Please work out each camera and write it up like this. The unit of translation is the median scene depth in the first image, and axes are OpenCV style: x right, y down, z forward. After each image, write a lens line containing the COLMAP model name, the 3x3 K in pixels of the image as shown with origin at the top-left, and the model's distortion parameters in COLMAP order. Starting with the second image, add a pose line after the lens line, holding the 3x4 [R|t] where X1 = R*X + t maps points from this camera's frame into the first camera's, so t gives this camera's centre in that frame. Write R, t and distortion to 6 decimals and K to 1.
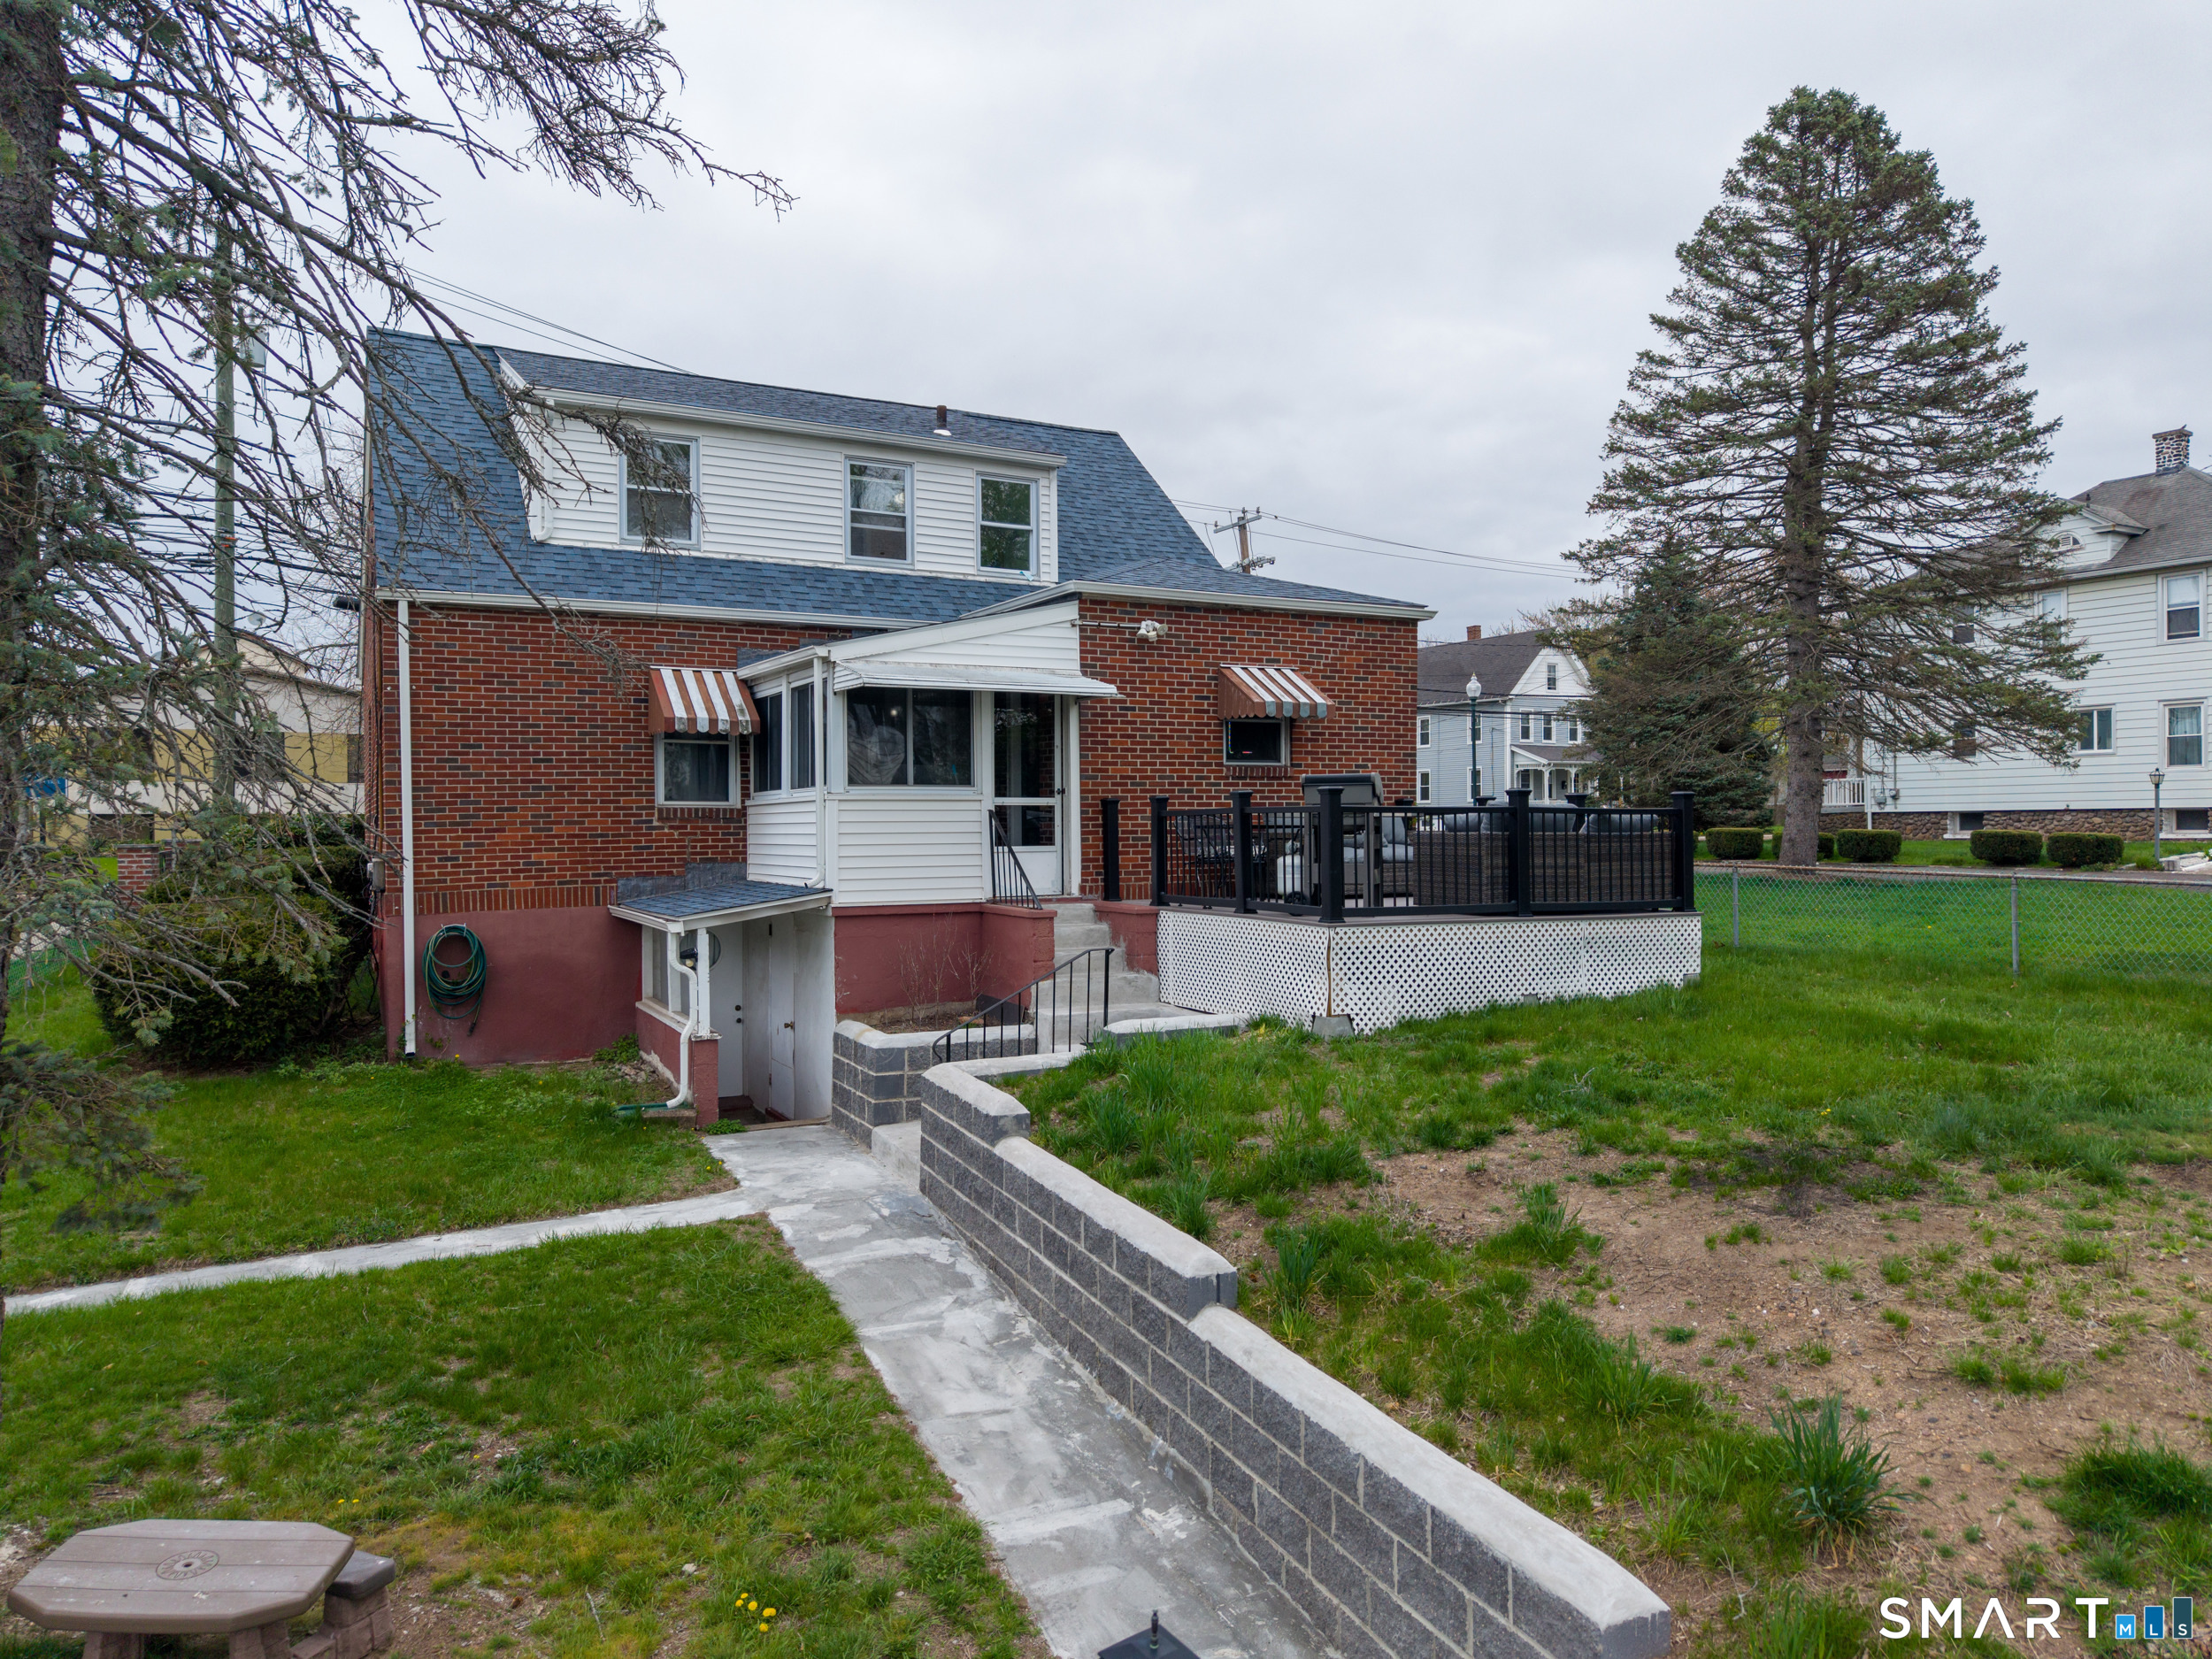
lens RADIAL K [[1479.2, 0, 1121.1], [0, 1479.2, 826.5], [0, 0, 1]] dist [0.093379, -0.169716]
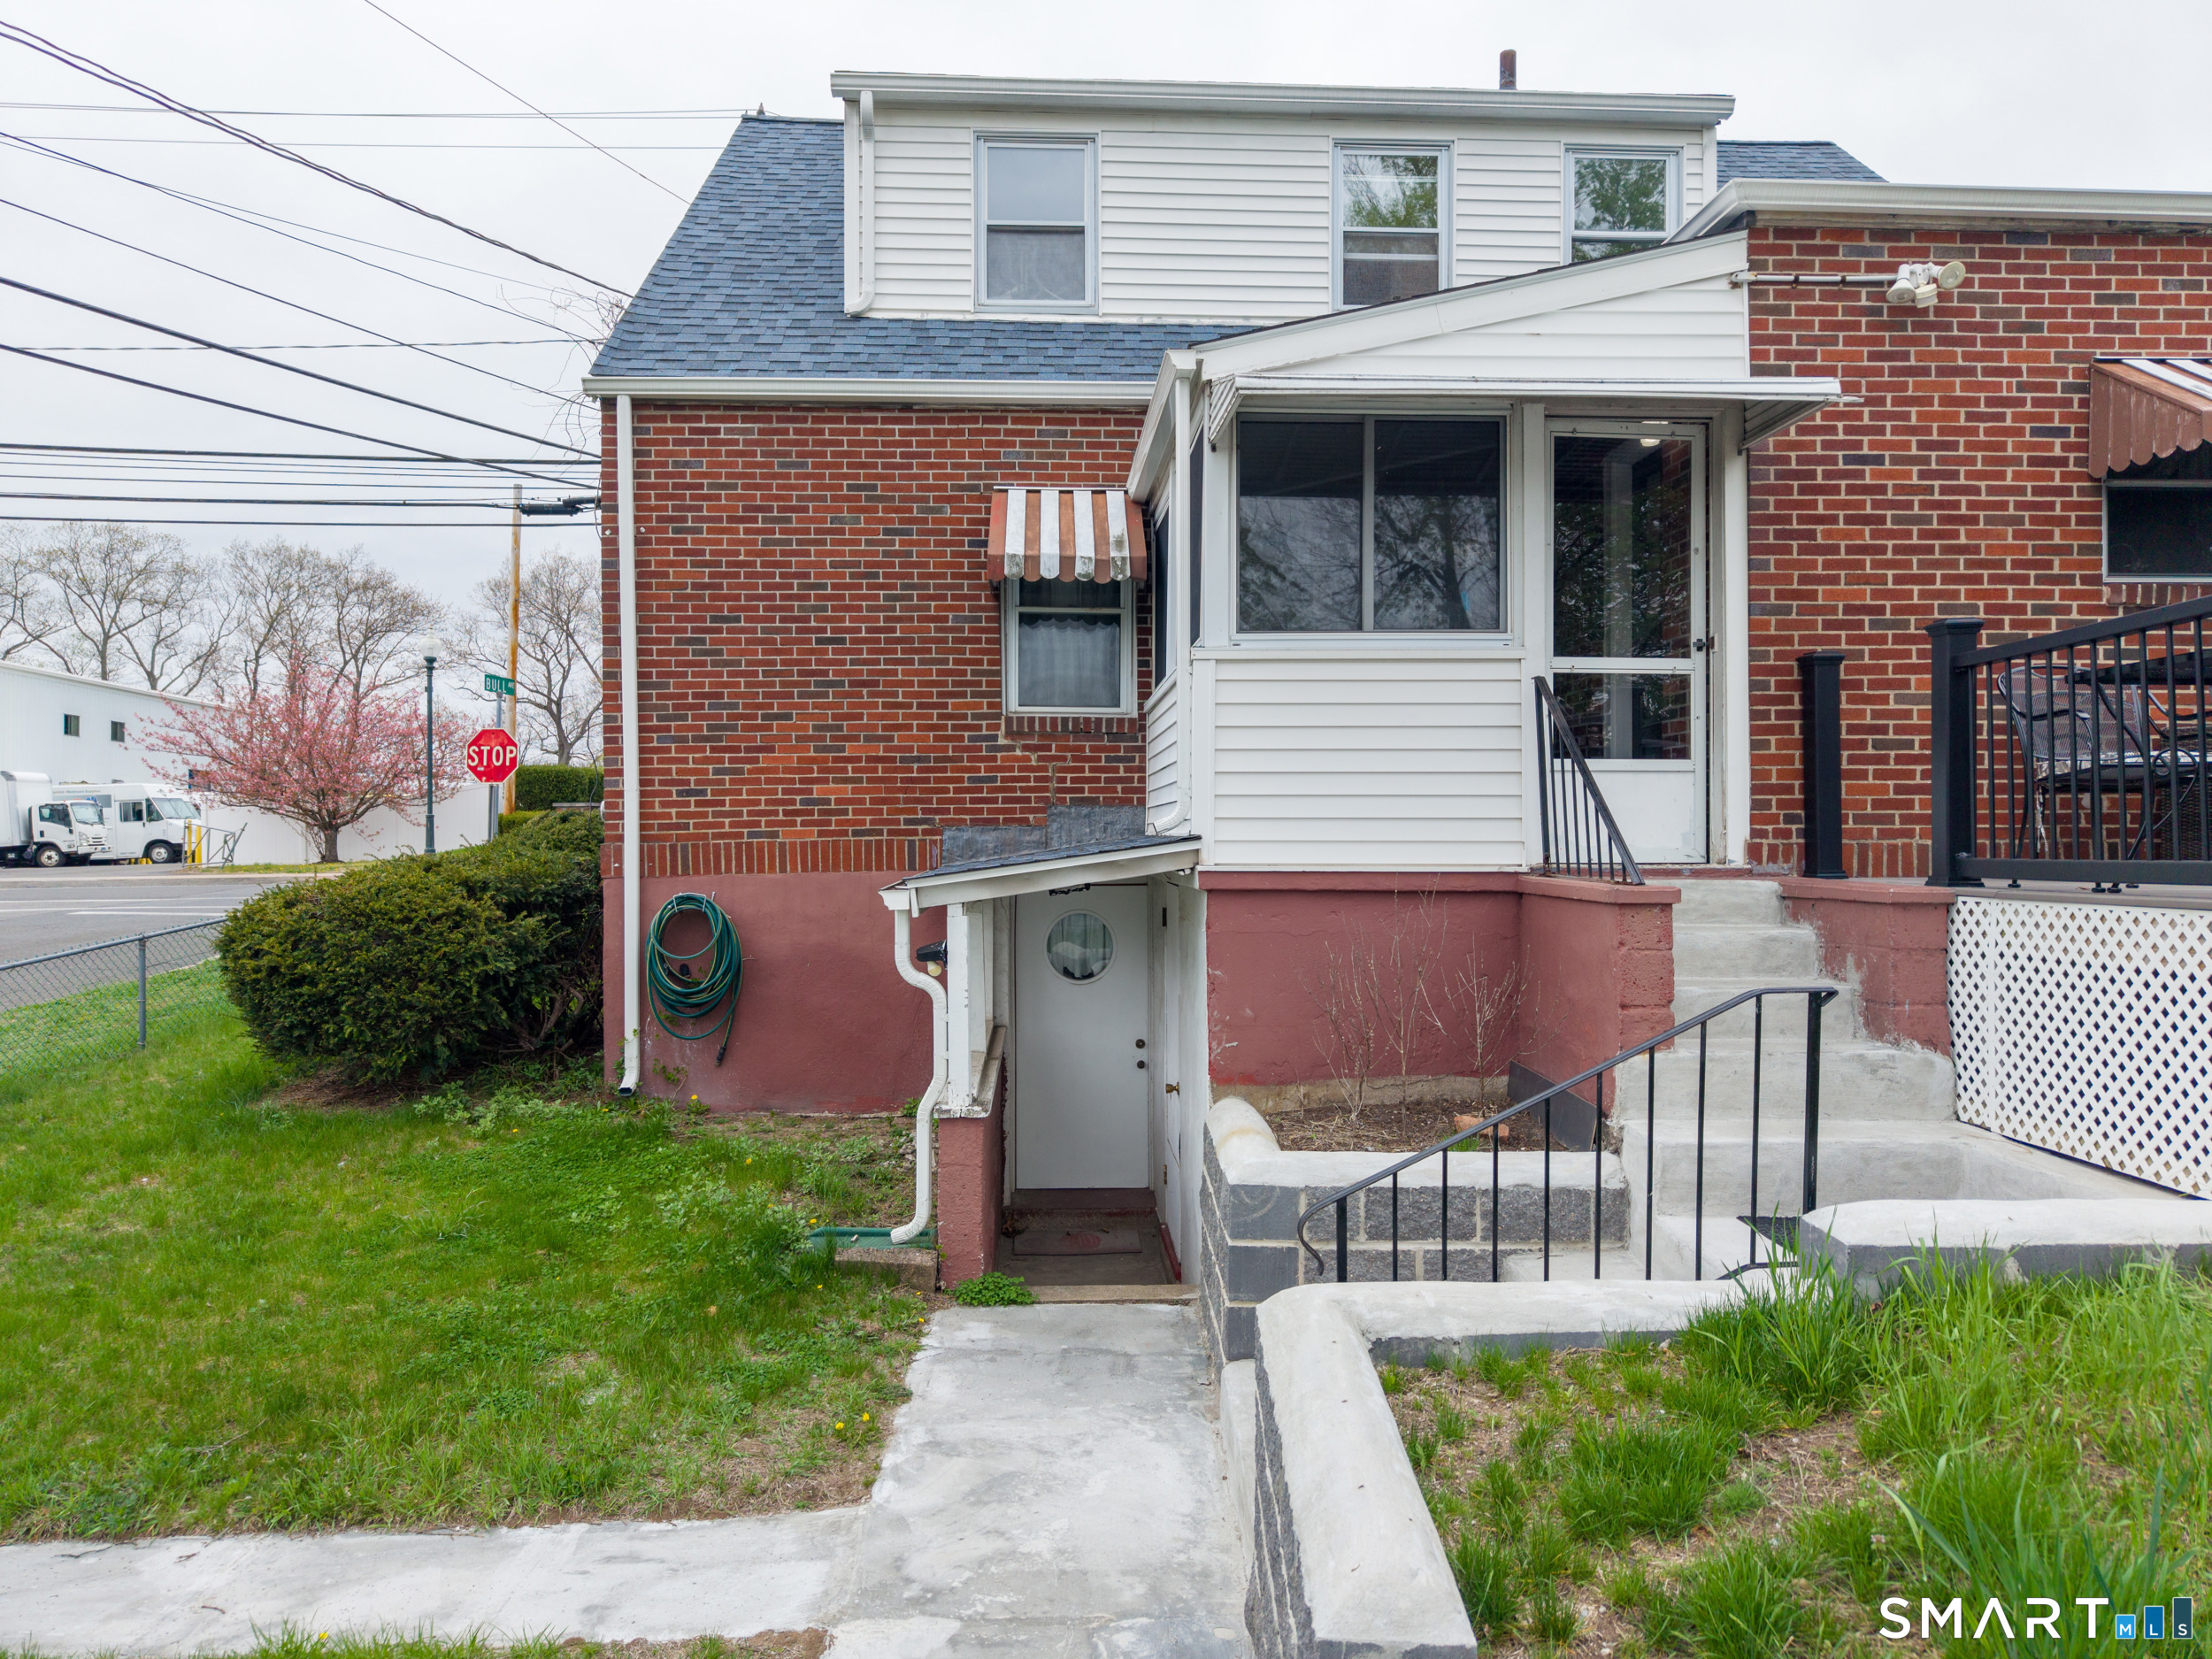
lens RADIAL K [[1487.6, 0, 1106.0], [0, 1487.6, 829.5], [0, 0, 1]] dist [0.064149, -0.081884]
pose [[0.902567, 0.003907, -0.430531, -0.006463], [-0.005568, 0.999981, -0.002599, 0.038153], [0.430513, 0.004743, 0.902572, 0.487308]]
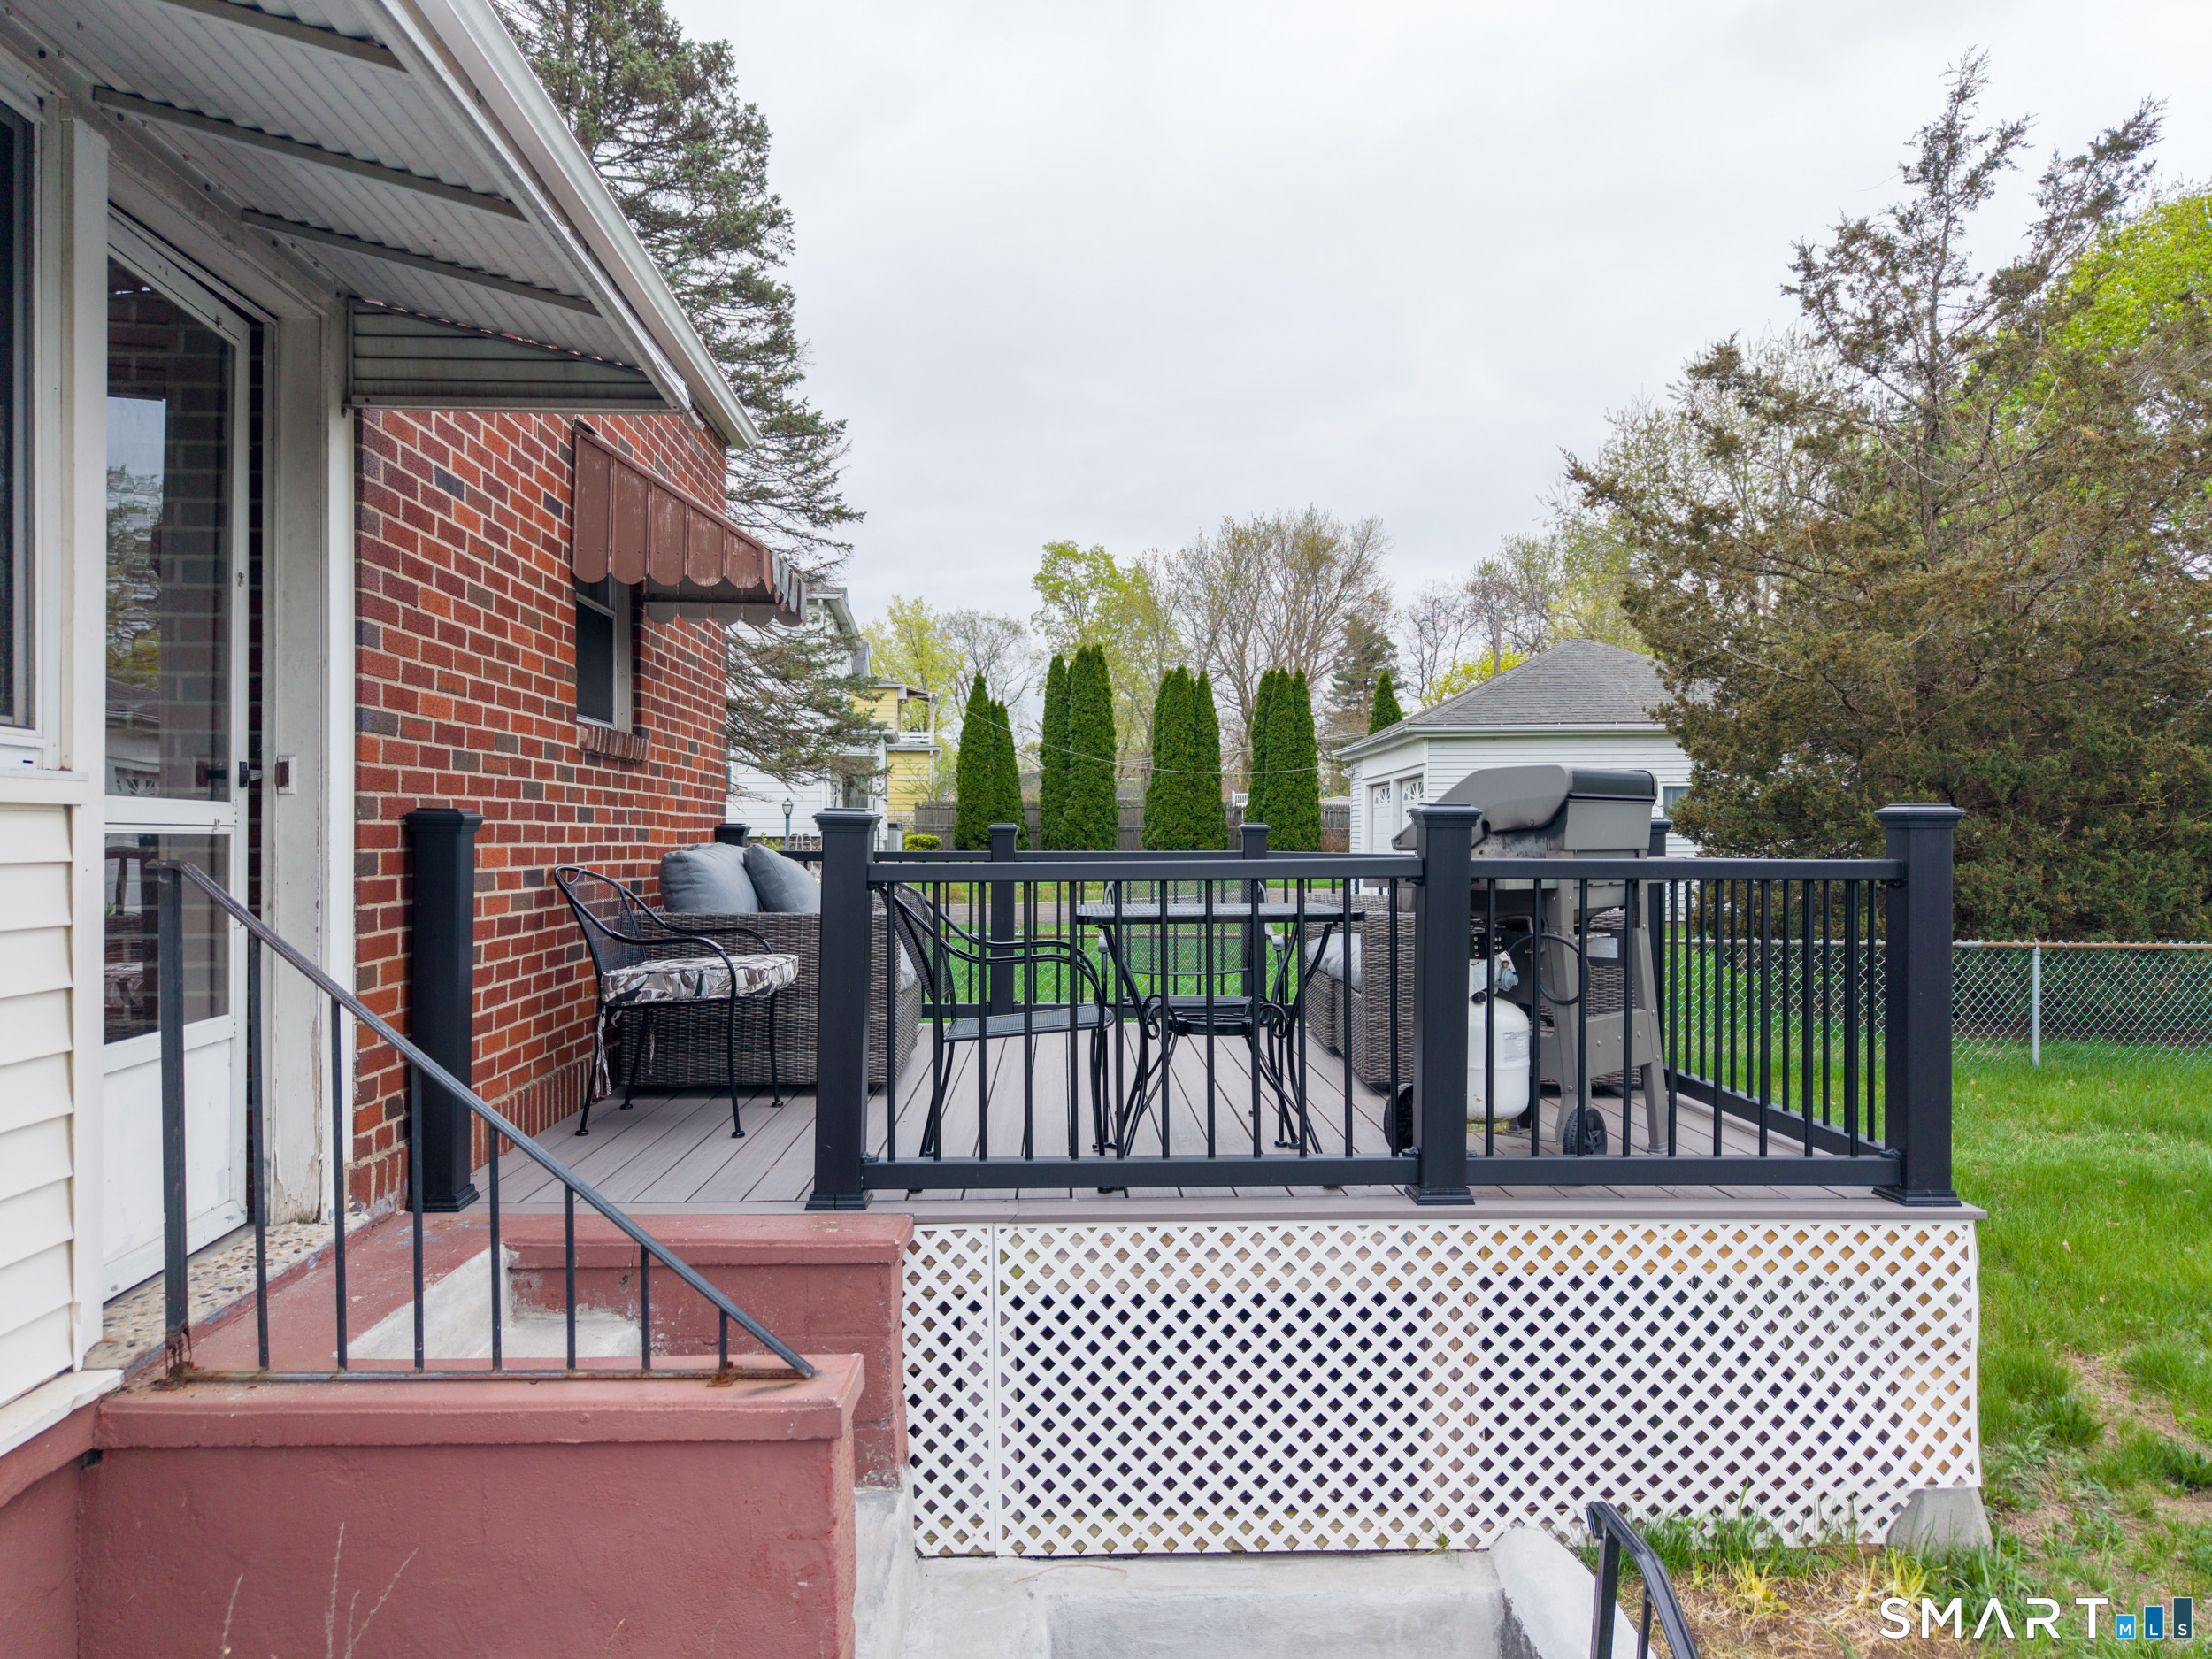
lens RADIAL K [[1487.6, 0, 1106.0], [0, 1487.6, 829.5], [0, 0, 1]] dist [0.064149, -0.081884]
pose [[0.421193, 0.013044, 0.906877, -0.199851], [-0.002931, 0.999911, -0.013021, -0.012867], [-0.906966, 0.002826, 0.421193, 0.788089]]
